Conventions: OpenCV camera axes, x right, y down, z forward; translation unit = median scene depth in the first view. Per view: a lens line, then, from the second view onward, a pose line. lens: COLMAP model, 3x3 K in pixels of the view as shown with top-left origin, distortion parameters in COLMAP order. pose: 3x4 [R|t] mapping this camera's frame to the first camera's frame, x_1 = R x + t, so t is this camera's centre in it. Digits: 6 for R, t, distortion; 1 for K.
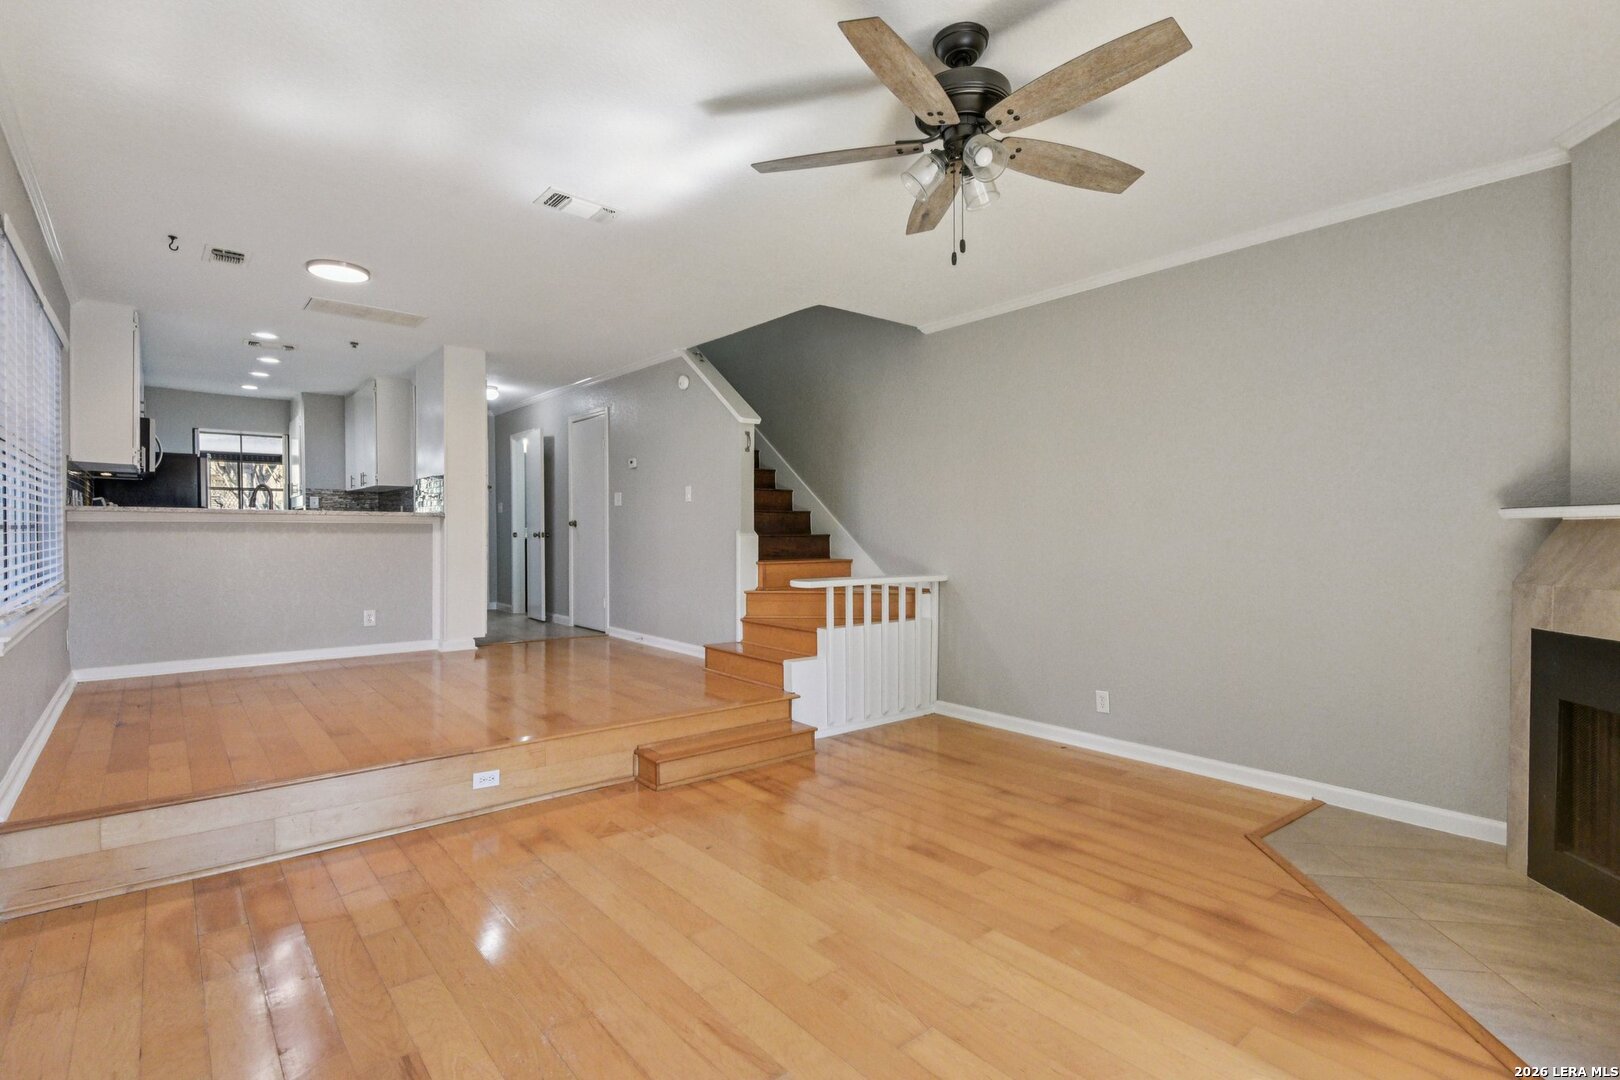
lens RADIAL K [[769.2, 0, 804.9], [0, 769.2, 524.4], [0, 0, 1]] dist [0.013536, -0.001038]
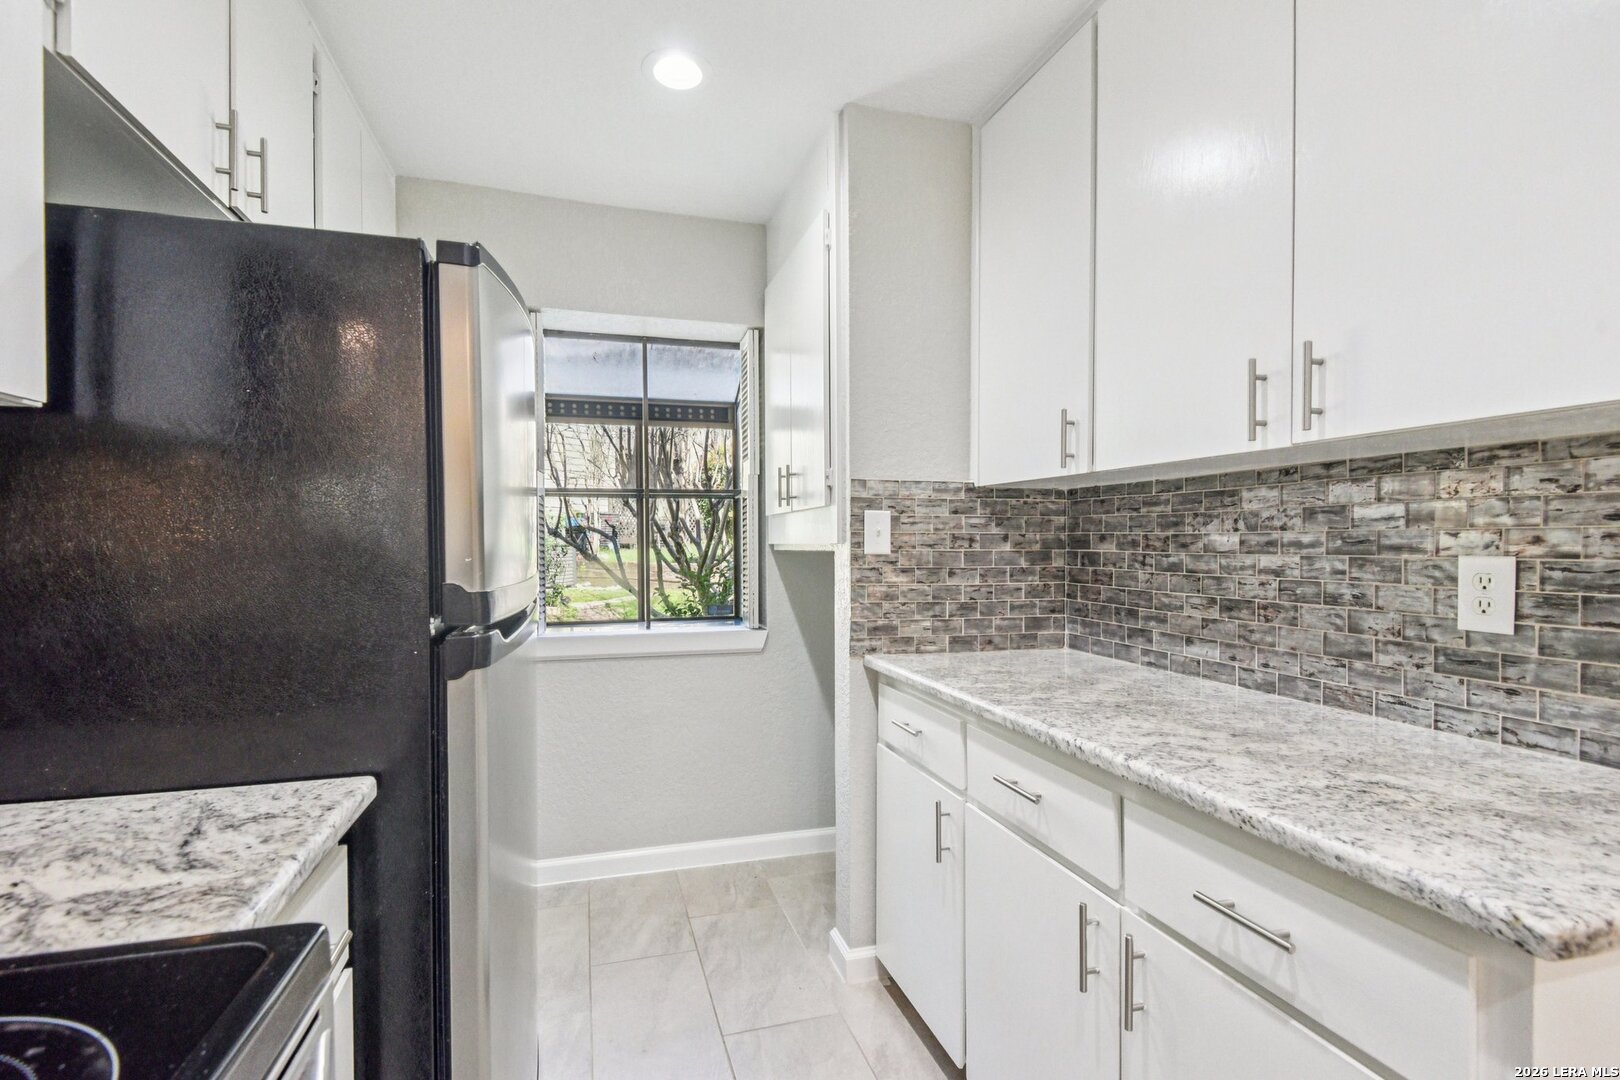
lens RADIAL K [[748.9, 0, 810.0], [0, 748.9, 540.0], [0, 0, 1]] dist [0.003278, 0.000036]
pose [[0.920893, -0.001814, -0.389811, -0.542709], [0.003317, 0.999989, 0.003182, -0.026233], [0.389801, -0.004223, 0.920889, 0.737564]]
